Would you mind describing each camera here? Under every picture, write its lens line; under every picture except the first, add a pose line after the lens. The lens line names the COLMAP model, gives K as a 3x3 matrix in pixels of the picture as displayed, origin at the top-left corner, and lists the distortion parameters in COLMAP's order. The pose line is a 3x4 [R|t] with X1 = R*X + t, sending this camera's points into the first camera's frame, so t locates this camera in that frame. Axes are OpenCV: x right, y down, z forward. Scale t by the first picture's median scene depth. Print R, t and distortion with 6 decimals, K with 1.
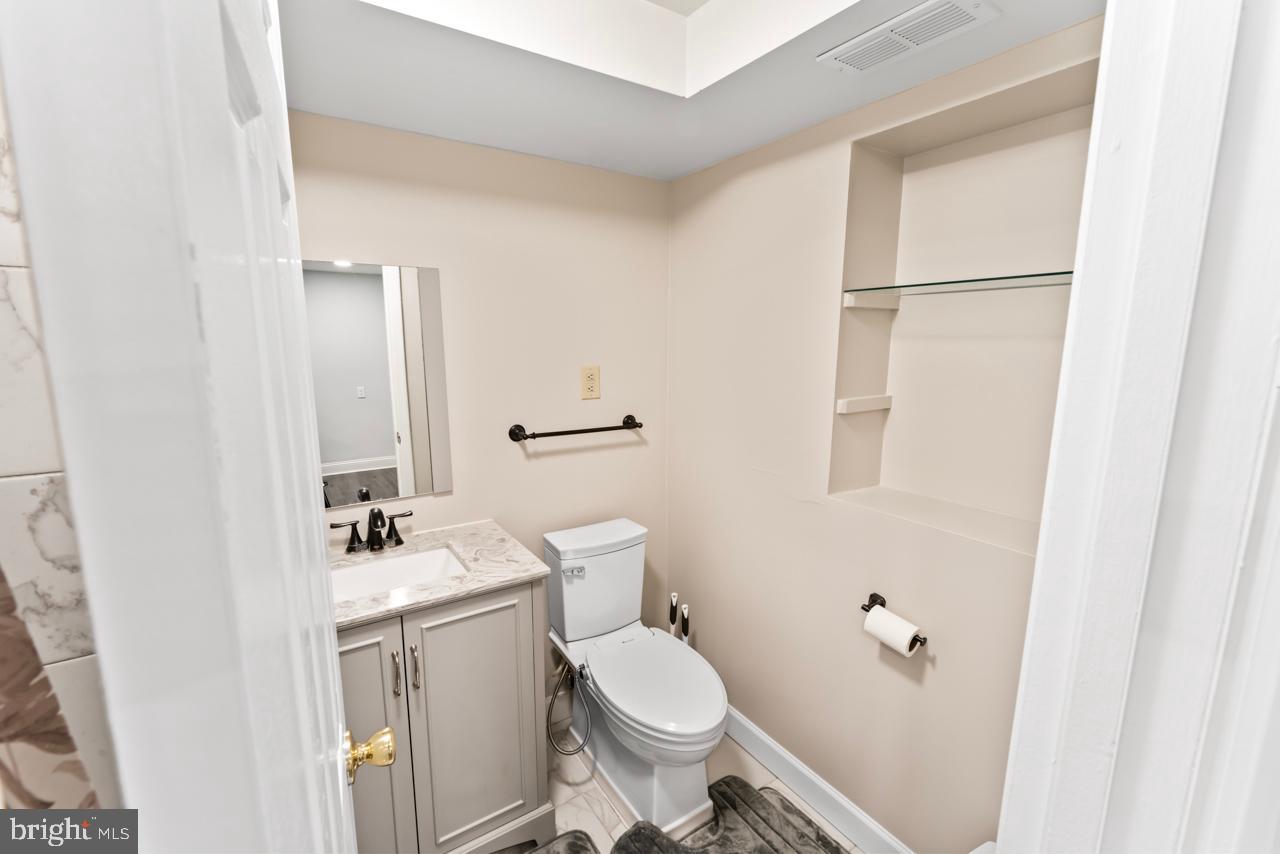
lens RADIAL K [[545.9, 0, 632.2], [0, 545.9, 432.0], [0, 0, 1]] dist [-0.010001, 0.000143]
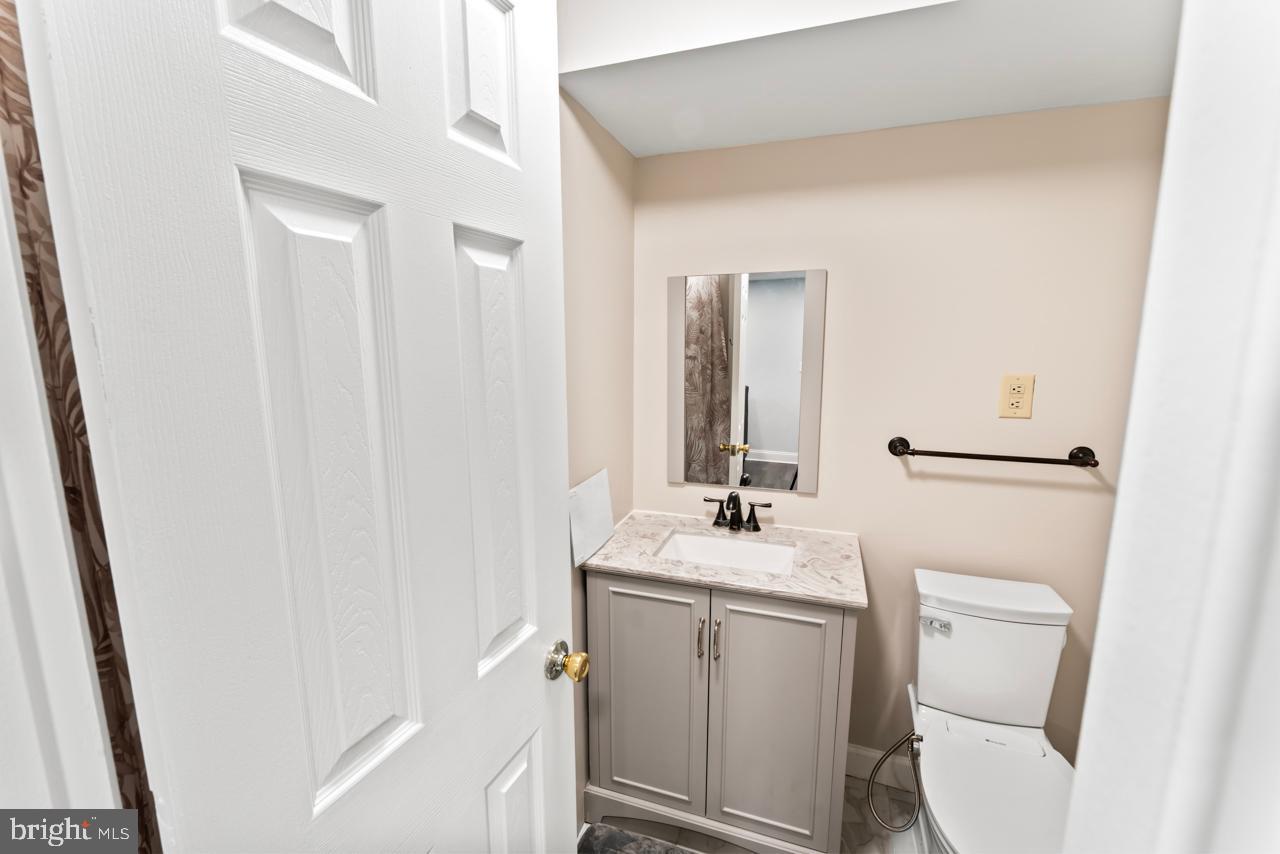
lens RADIAL K [[545.9, 0, 635.4], [0, 545.9, 432.7], [0, 0, 1]] dist [-0.010001, 0.000143]
pose [[0.596026, 0.129314, -0.792484, 0.263103], [-0.128671, 0.989574, 0.064701, -0.025574], [0.792589, 0.063406, 0.606451, 0.145441]]
